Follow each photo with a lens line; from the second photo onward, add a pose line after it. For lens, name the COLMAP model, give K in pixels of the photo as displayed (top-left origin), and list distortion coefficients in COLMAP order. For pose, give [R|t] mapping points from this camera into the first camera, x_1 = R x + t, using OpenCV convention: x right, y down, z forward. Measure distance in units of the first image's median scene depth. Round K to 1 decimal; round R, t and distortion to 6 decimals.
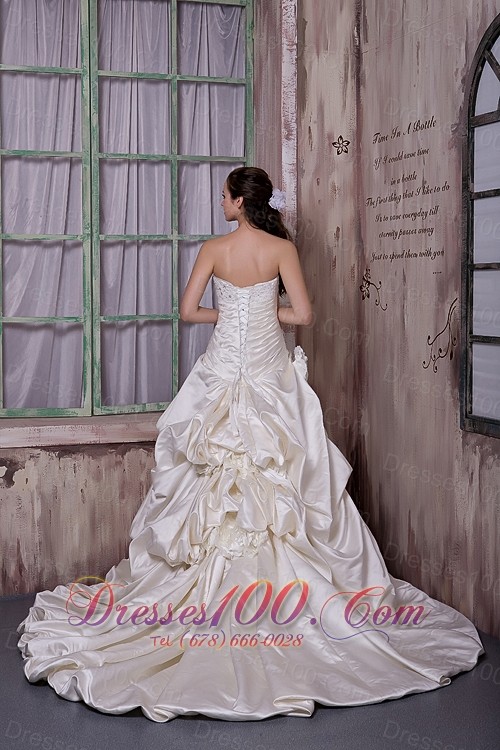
lens RADIAL K [[1167.9, 0, 293.8], [0, 1167.9, 367.9], [0, 0, 1]] dist [-0.057508, 0.000000]
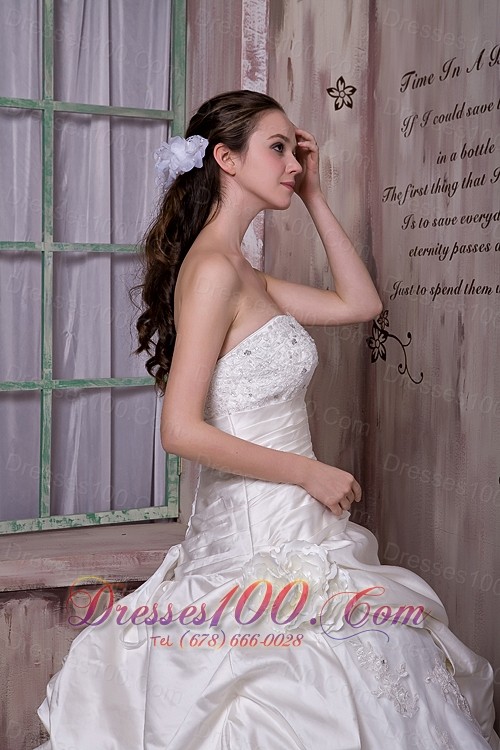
lens RADIAL K [[1435.7, 0, 274.5], [0, 1435.7, 408.0], [0, 0, 1]] dist [0.161105, 0.000000]
pose [[0.996616, 0.014030, 0.080987, -0.048207], [-0.013759, 0.999898, -0.003907, -0.032586], [-0.081034, 0.002780, 0.996707, 0.290804]]
